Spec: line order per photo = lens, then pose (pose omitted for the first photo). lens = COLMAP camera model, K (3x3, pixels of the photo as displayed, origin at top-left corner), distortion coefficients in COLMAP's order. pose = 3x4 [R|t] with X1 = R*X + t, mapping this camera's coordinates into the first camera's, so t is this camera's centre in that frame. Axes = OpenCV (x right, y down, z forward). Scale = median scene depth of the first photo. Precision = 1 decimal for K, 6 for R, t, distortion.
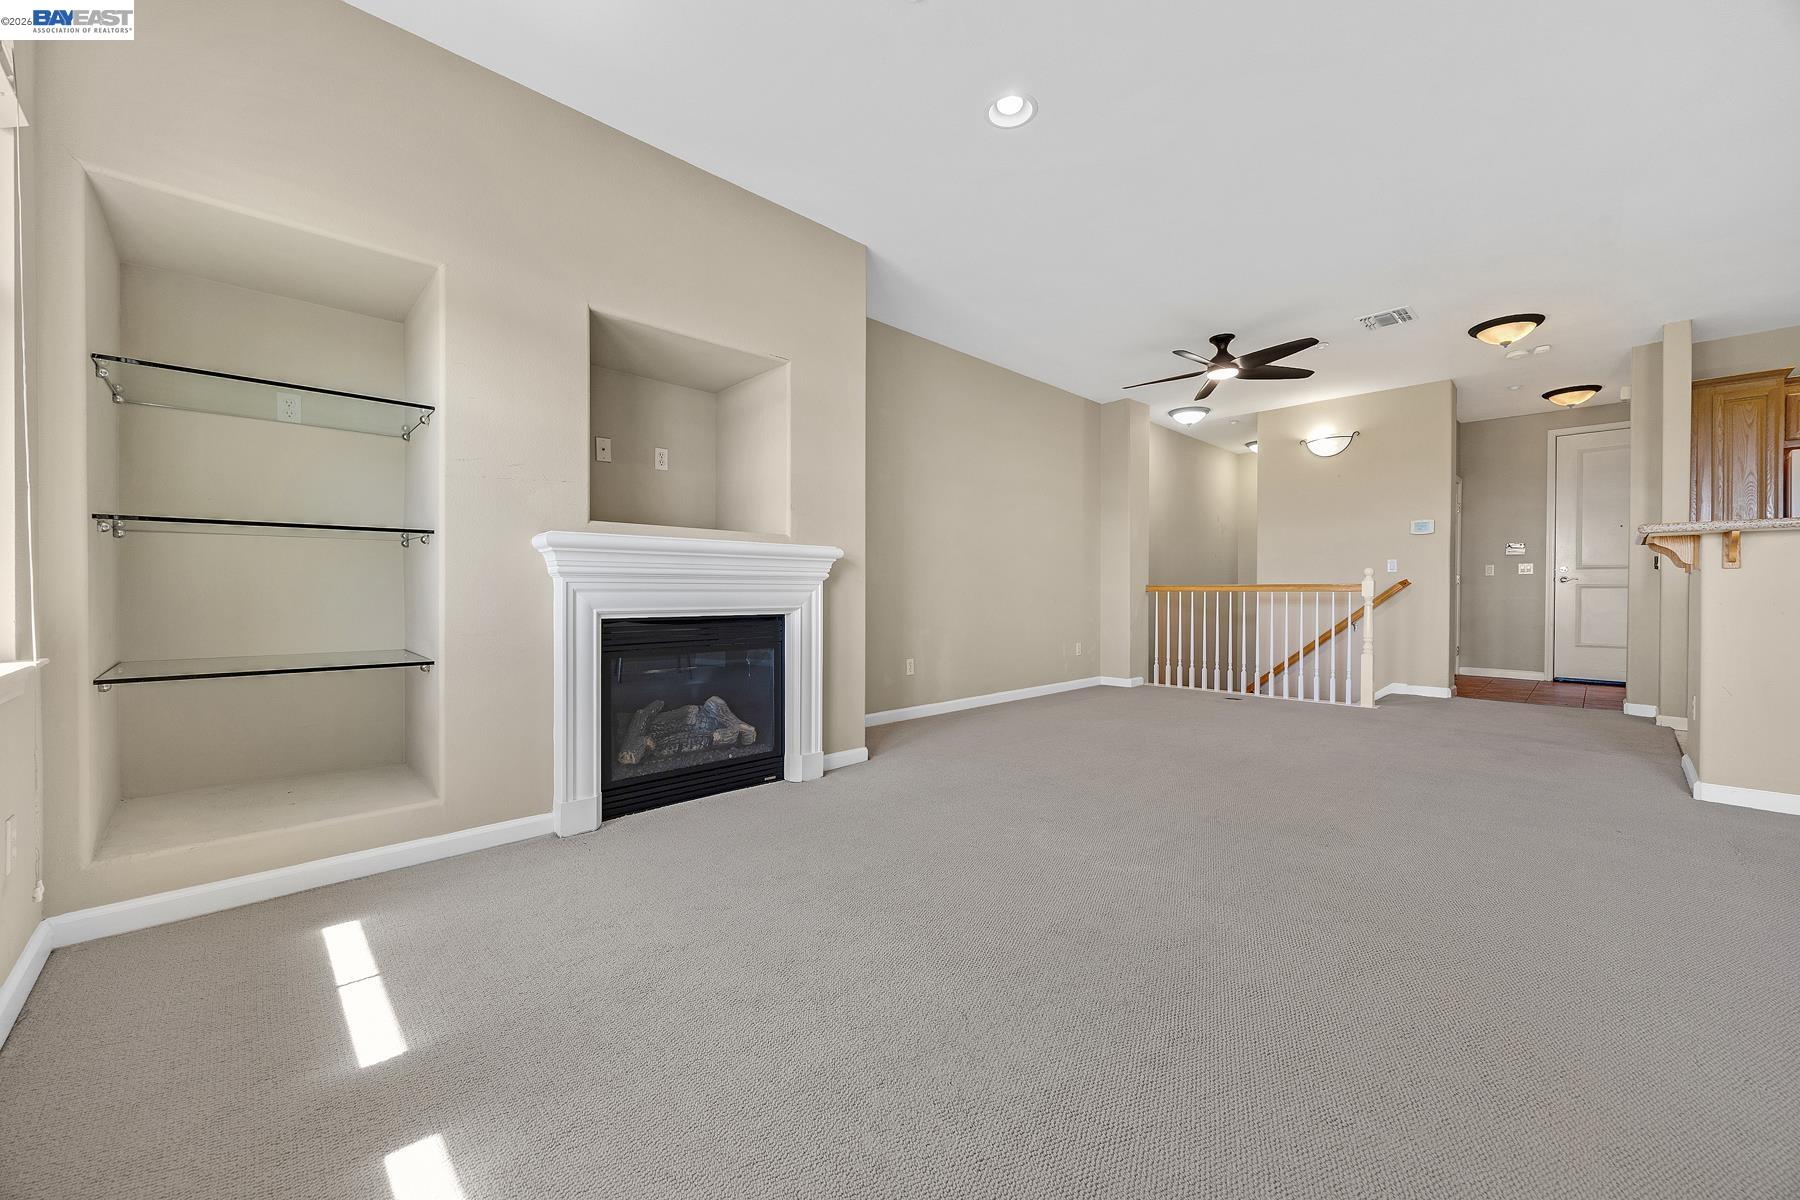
lens RADIAL K [[679.2, 0, 905.9], [0, 679.2, 593.7], [0, 0, 1]] dist [-0.001183, 0.000149]
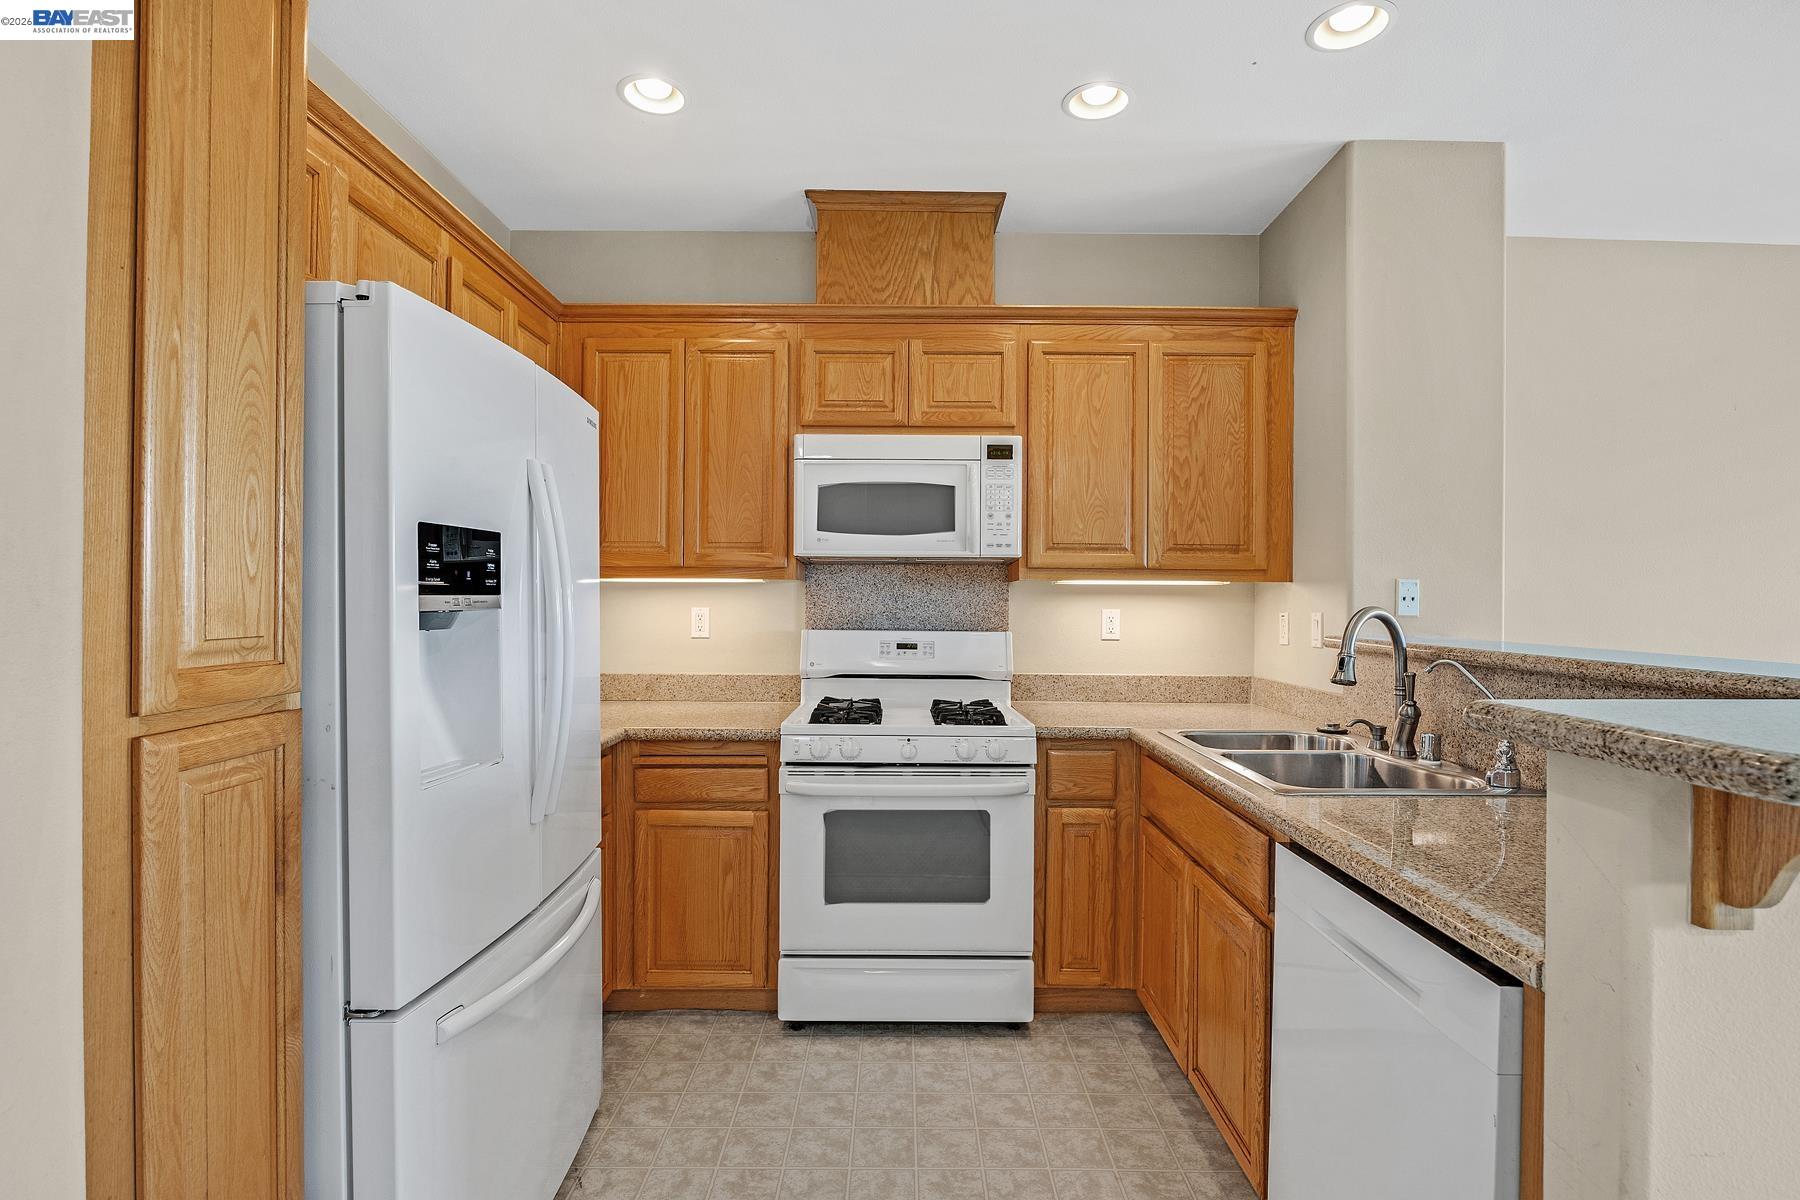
lens RADIAL K [[858.9, 0, 898.0], [0, 858.9, 601.8], [0, 0, 1]] dist [-0.024404, -0.000046]
pose [[-0.720136, -0.011507, 0.693738, 1.214286], [-0.005230, 0.999924, 0.011156, -0.125895], [-0.693813, 0.004406, -0.720141, 1.380342]]
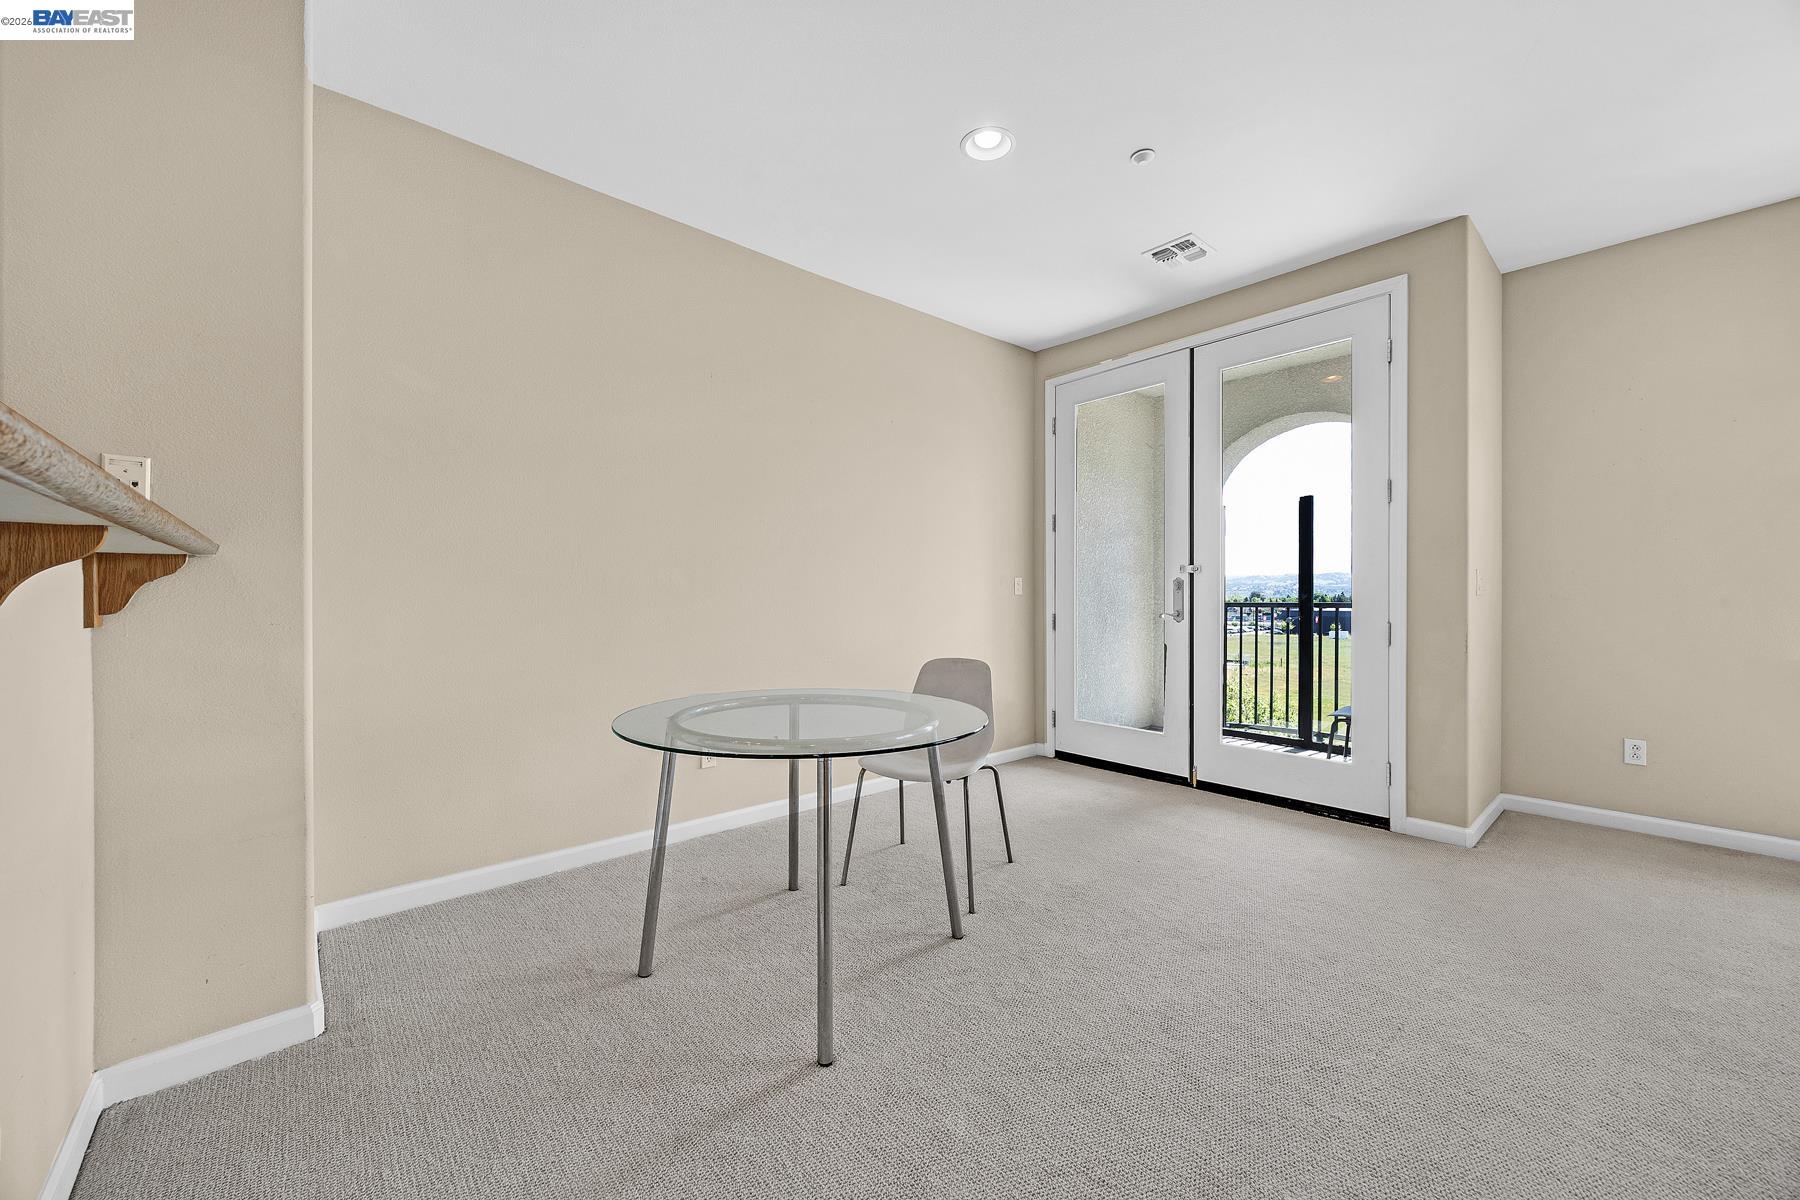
lens RADIAL K [[685.6, 0, 897.9], [0, 685.6, 599.0], [0, 0, 1]] dist [-0.003869, -0.000016]
pose [[-0.998863, -0.001621, 0.047638, 0.896423], [-0.001129, 0.999946, 0.010352, -0.052013], [-0.047652, 0.010287, -0.998811, 0.914580]]
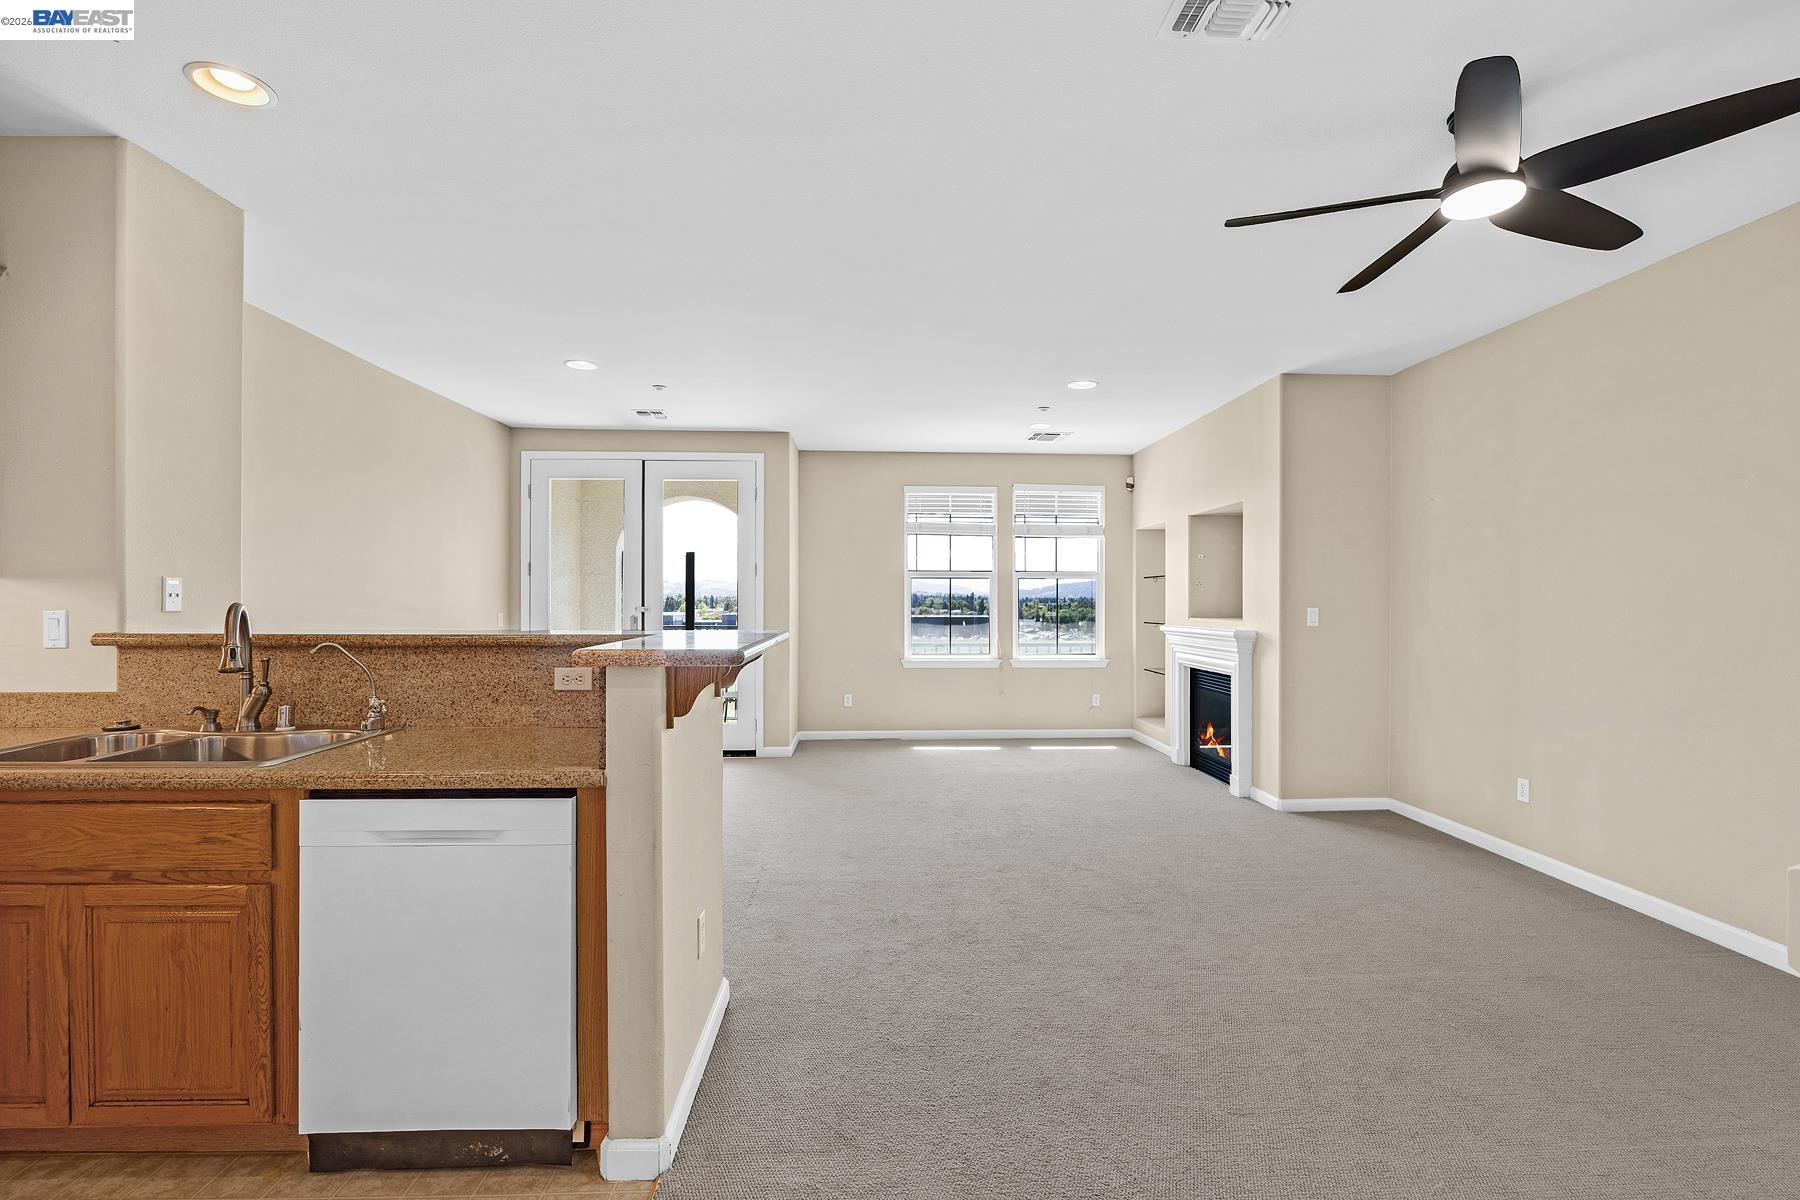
lens RADIAL K [[806.3, 0, 900.0], [0, 806.3, 600.0], [0, 0, 1]] dist [-0.012260, 0.000004]
pose [[-0.666370, -0.002202, -0.745618, 1.526502], [-0.007829, 0.999961, 0.004044, -0.126983], [0.745580, 0.008533, -0.666361, 1.552037]]
